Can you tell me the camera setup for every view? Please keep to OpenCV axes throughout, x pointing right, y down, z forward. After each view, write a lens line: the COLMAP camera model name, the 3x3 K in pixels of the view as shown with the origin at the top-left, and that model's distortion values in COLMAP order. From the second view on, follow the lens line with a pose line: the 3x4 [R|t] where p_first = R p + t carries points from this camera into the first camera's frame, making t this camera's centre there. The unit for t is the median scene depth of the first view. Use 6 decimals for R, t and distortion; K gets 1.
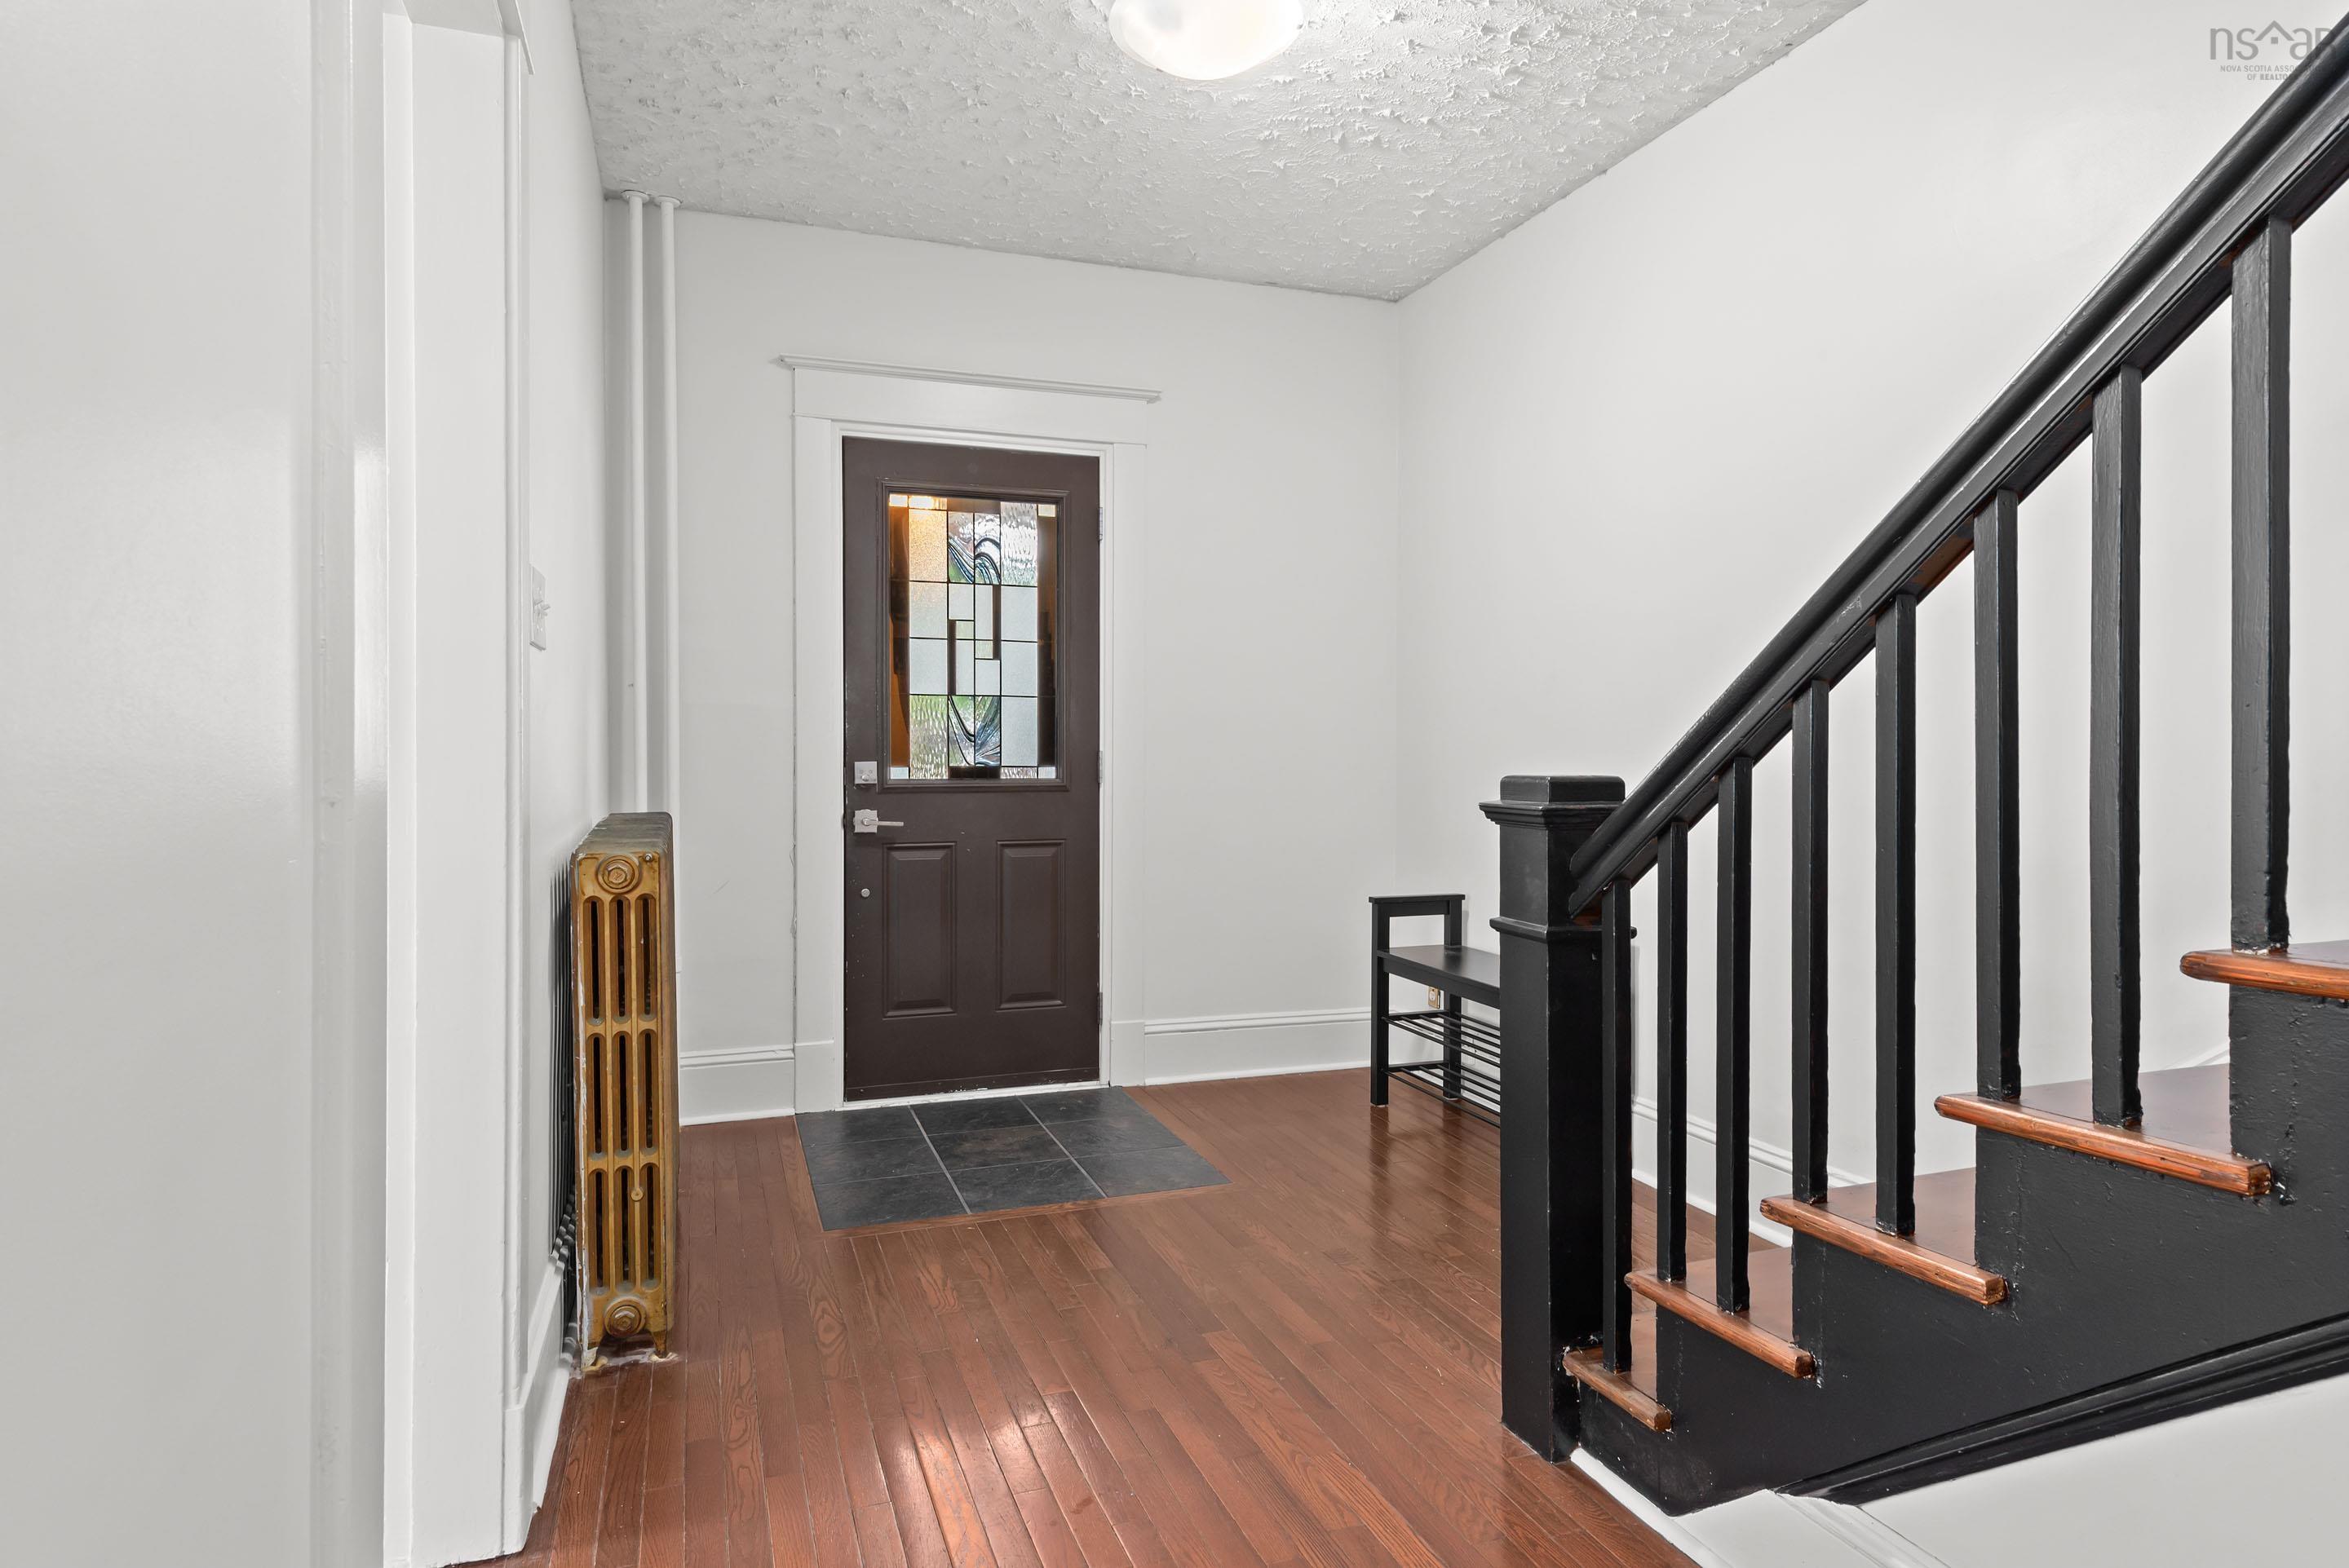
lens RADIAL K [[1366.8, 0, 1180.3], [0, 1366.8, 776.3], [0, 0, 1]] dist [0.028914, -0.003505]
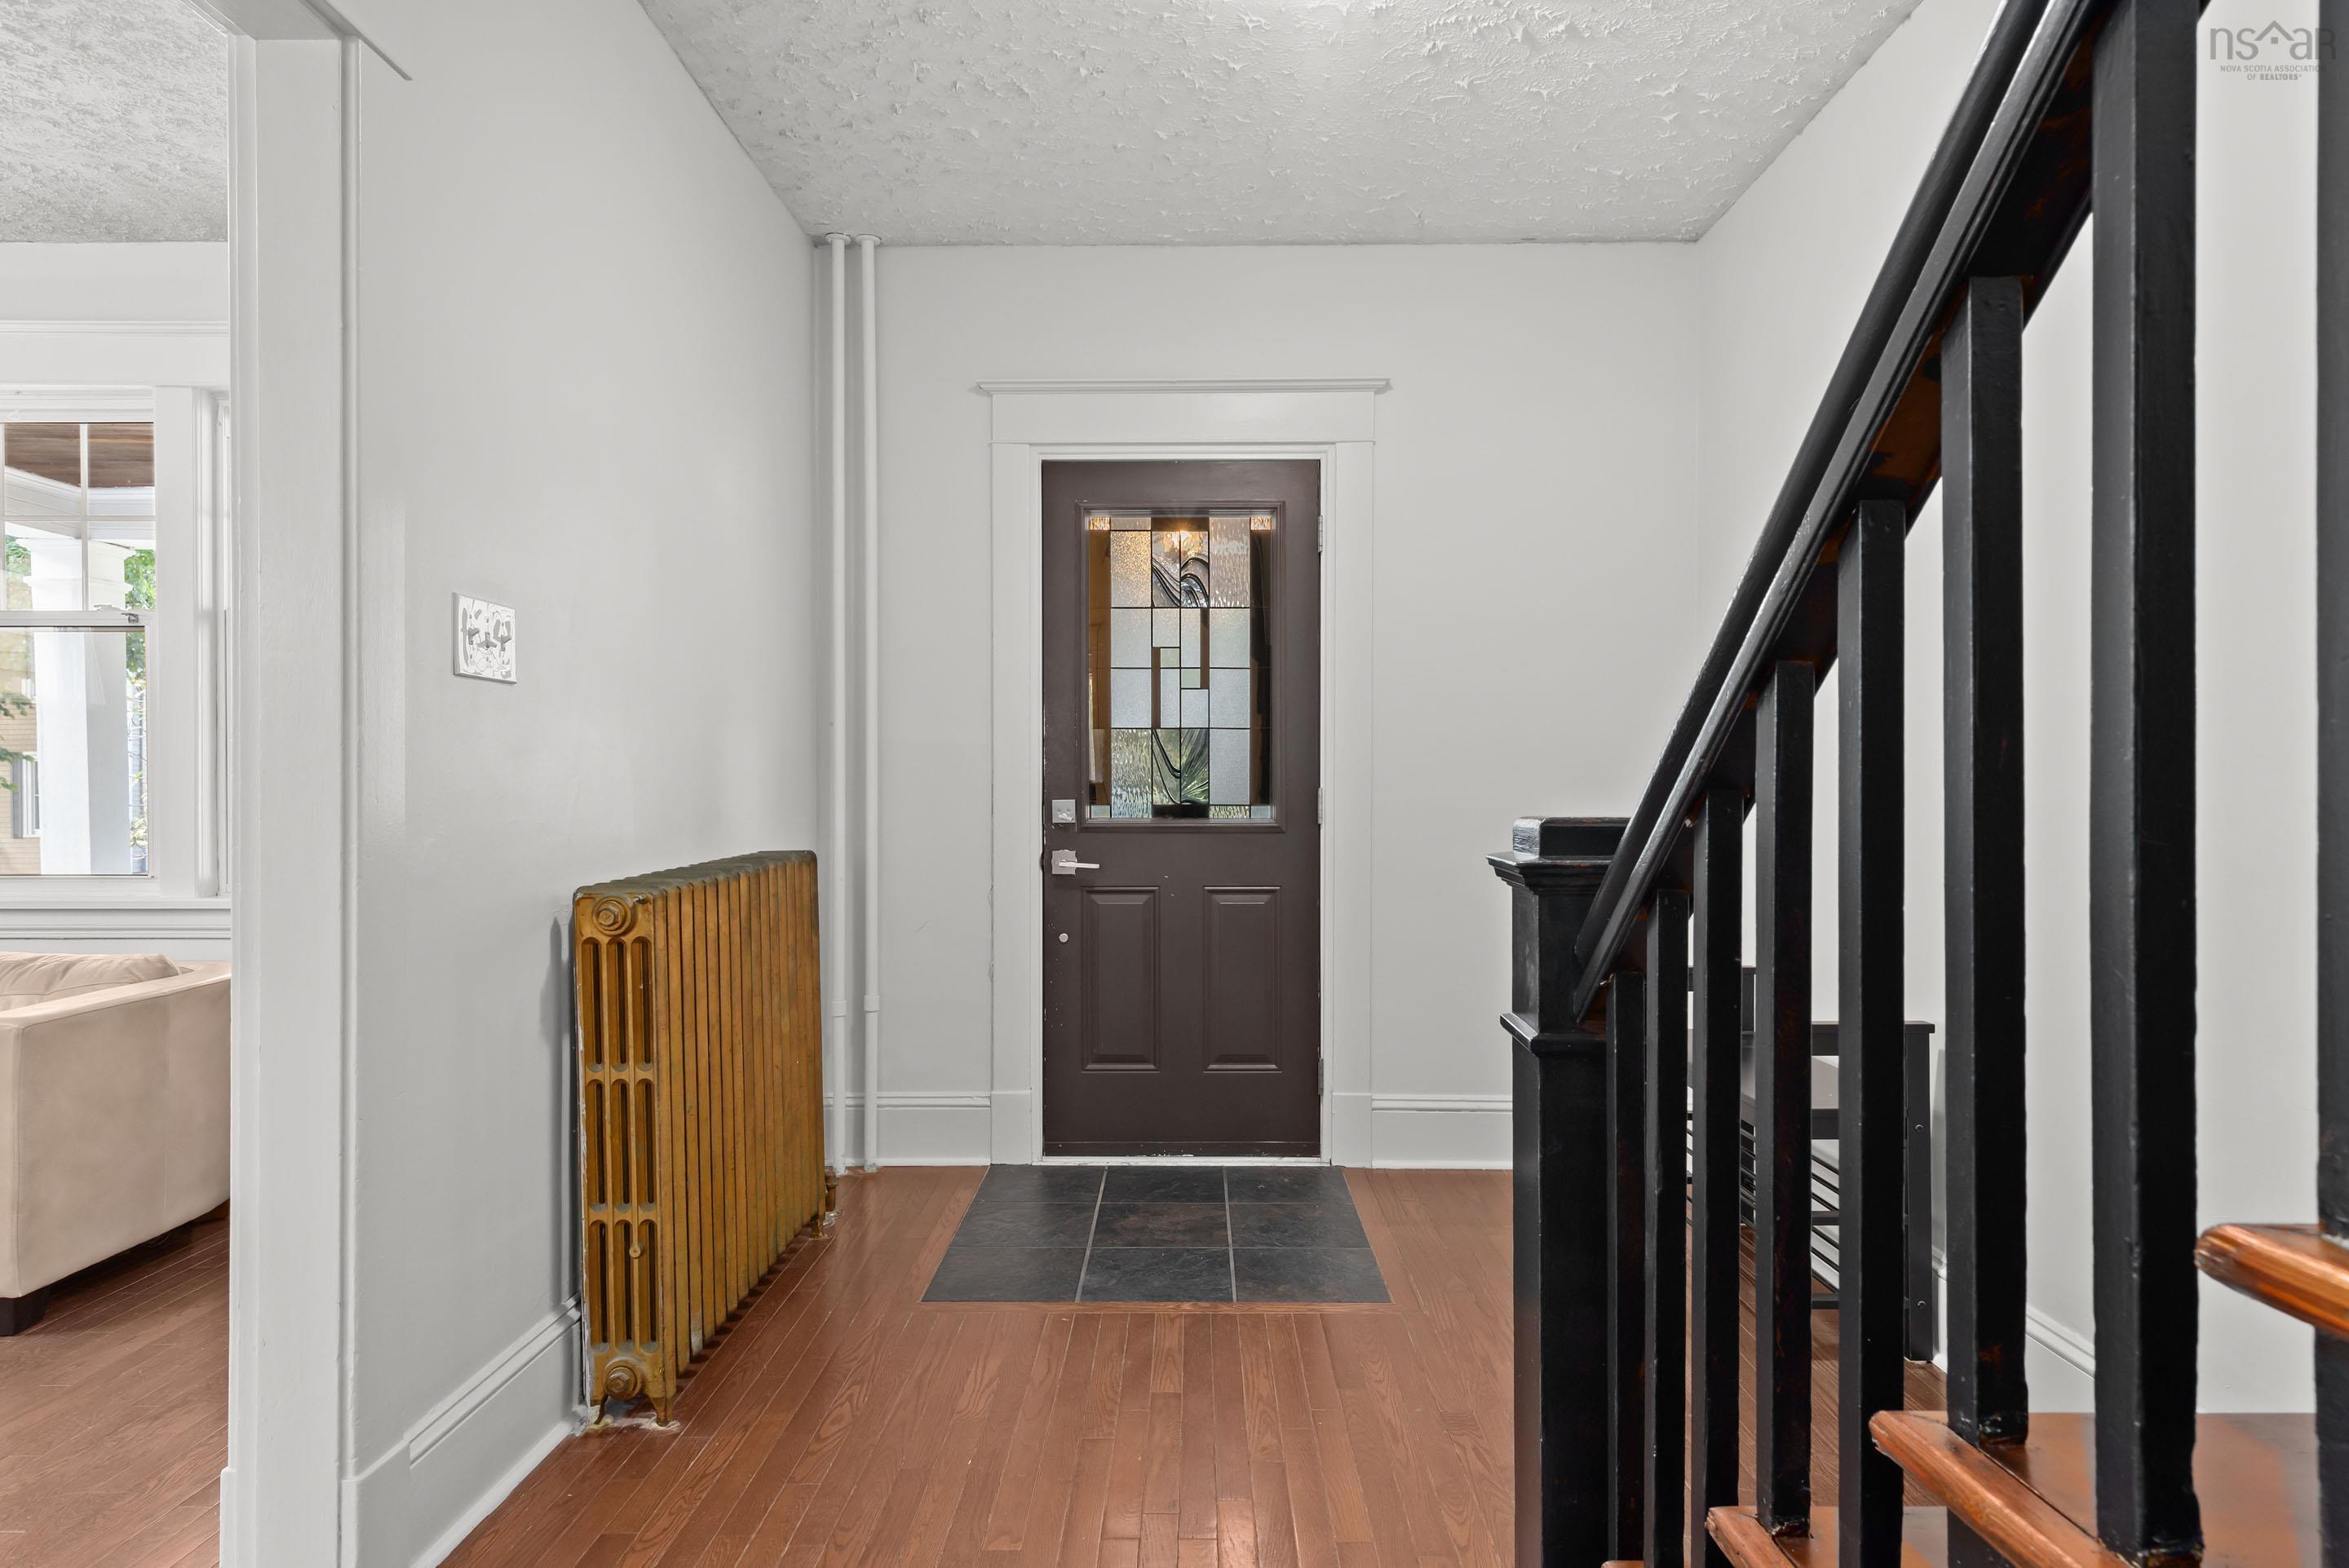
lens RADIAL K [[1362.0, 0, 1166.6], [0, 1362.0, 803.5], [0, 0, 1]] dist [0.020656, -0.004492]
pose [[0.937151, 0.001474, -0.348920, 0.173535], [-0.004657, 0.999955, -0.008284, -0.000482], [0.348892, 0.009389, 0.937116, 0.144352]]
